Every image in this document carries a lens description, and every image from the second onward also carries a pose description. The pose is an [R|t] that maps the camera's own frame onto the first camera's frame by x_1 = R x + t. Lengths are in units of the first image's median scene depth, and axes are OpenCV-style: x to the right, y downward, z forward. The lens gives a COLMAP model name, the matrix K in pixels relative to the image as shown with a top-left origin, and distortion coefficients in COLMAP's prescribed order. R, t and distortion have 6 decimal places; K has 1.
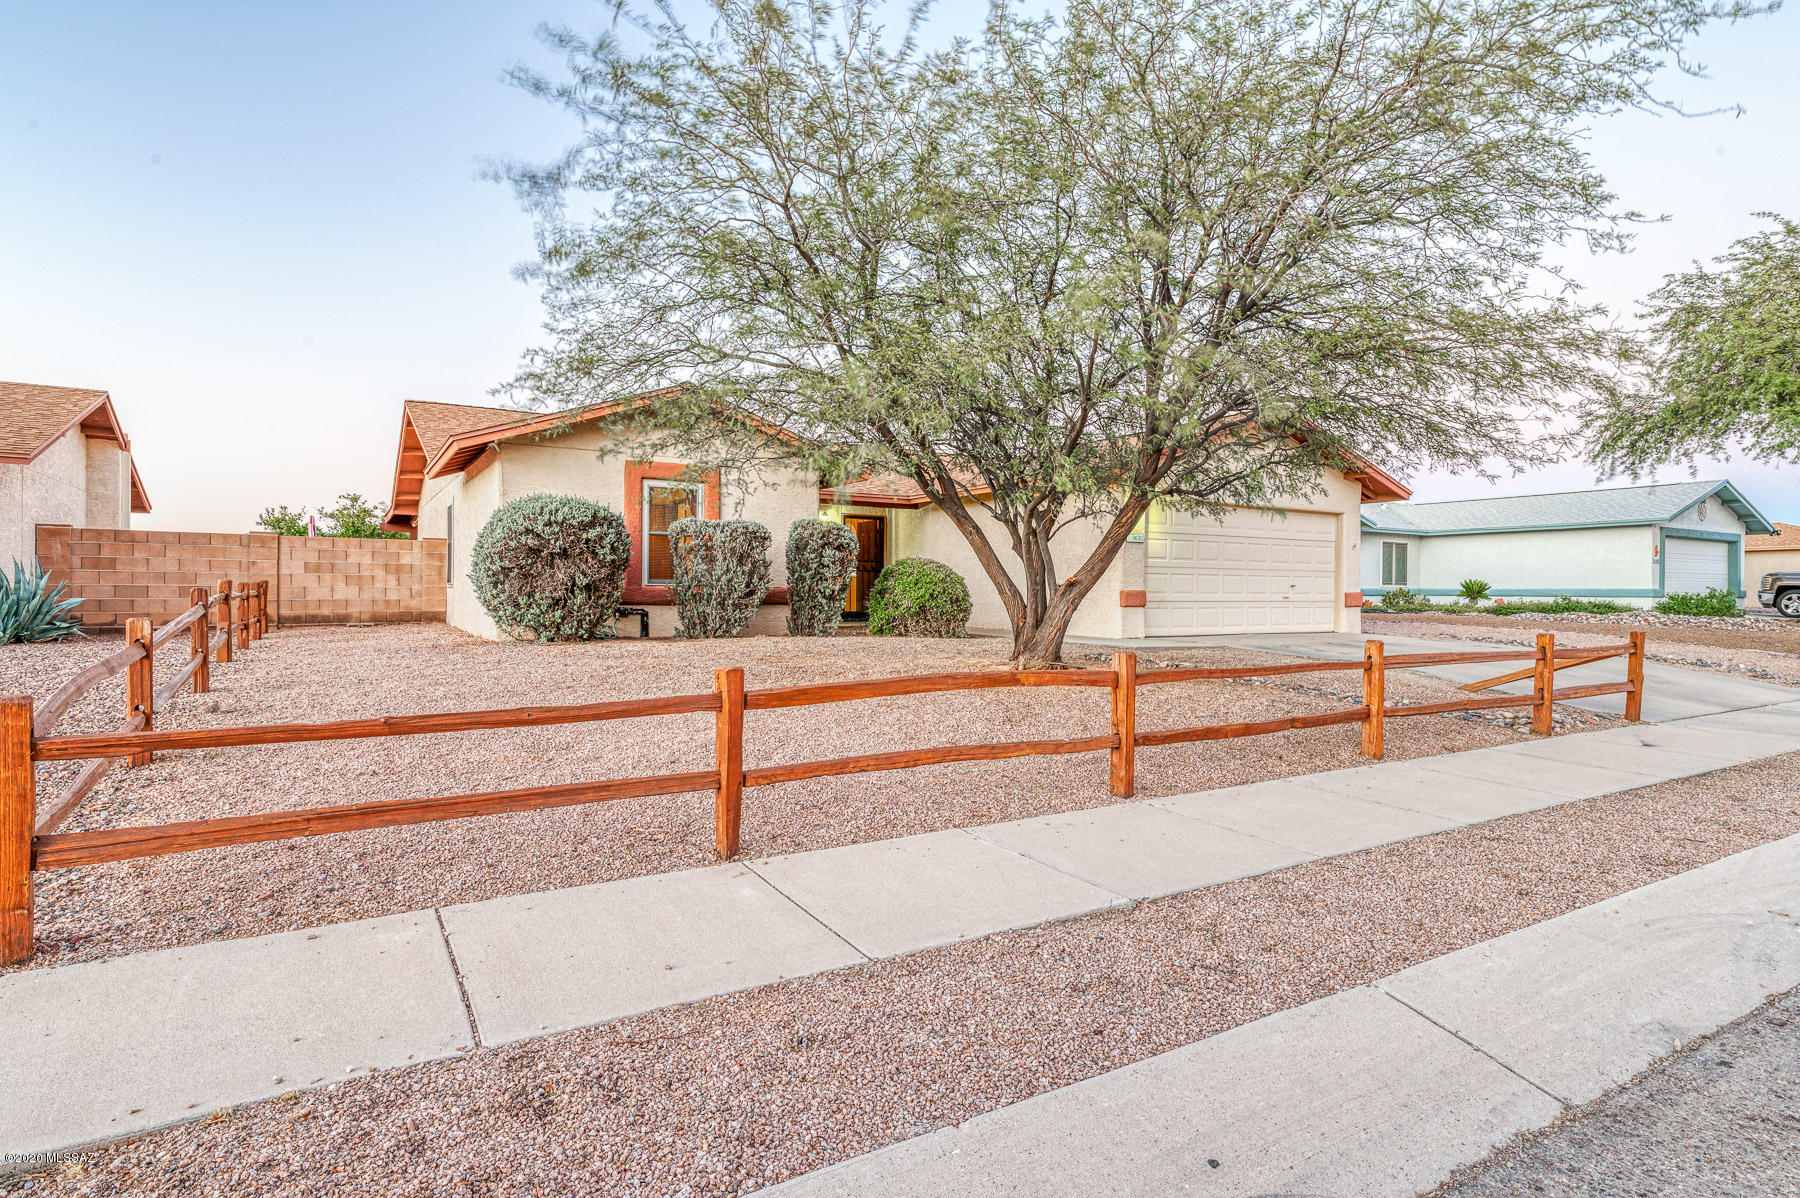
lens RADIAL K [[950.0, 0, 899.3], [0, 950.0, 598.0], [0, 0, 1]] dist [0.001163, -0.000080]
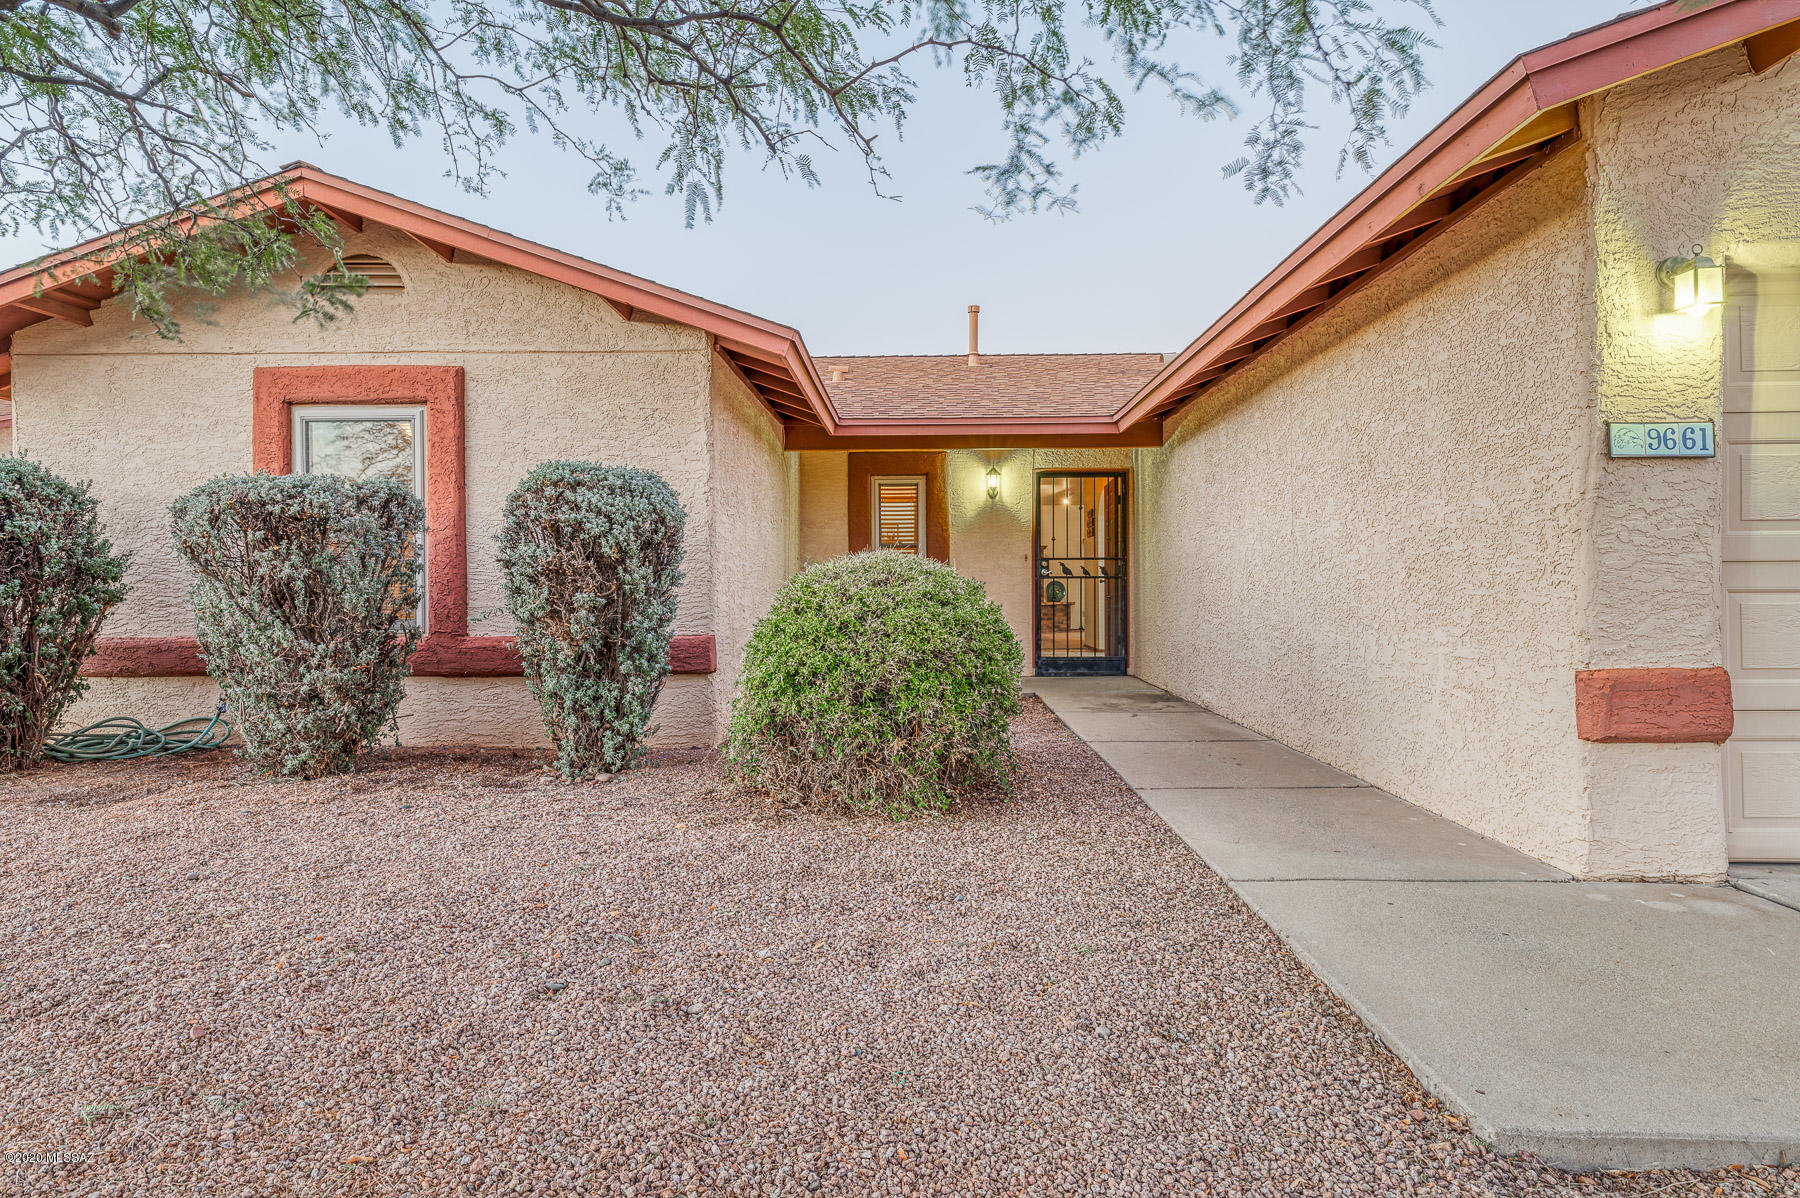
lens RADIAL K [[950.0, 0, 899.9], [0, 950.0, 594.4], [0, 0, 1]] dist [0.001163, -0.000080]
pose [[0.853075, -0.008859, -0.521714, 0.208559], [0.010087, 0.999949, -0.000487, -0.027233], [0.521691, -0.004847, 0.853121, 0.702181]]
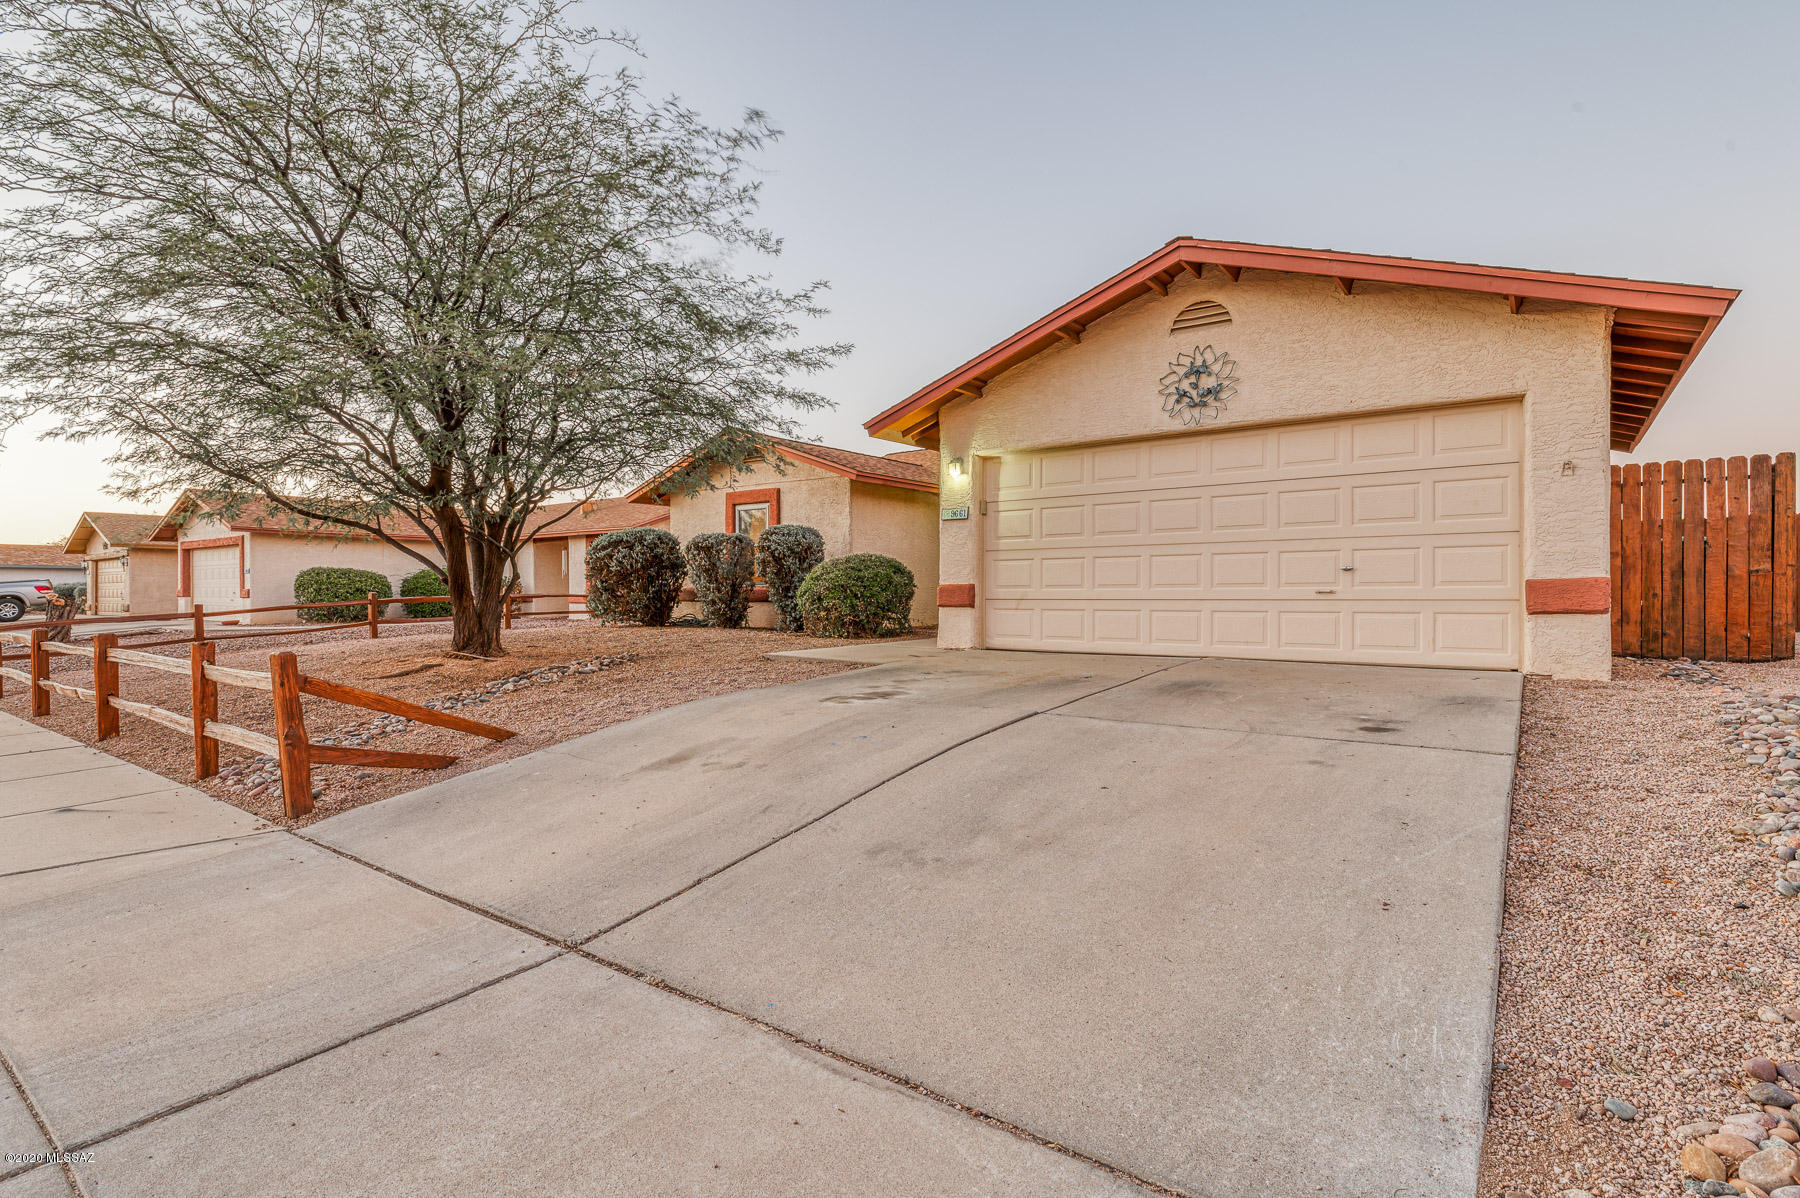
lens RADIAL K [[873.1, 0, 901.6], [0, 873.1, 598.2], [0, 0, 1]] dist [0.001912, 0.000039]
pose [[0.393414, -0.003604, -0.919354, 0.844562], [-0.002821, 0.999983, -0.005127, 0.006346], [0.919357, 0.004611, 0.393397, 0.686010]]
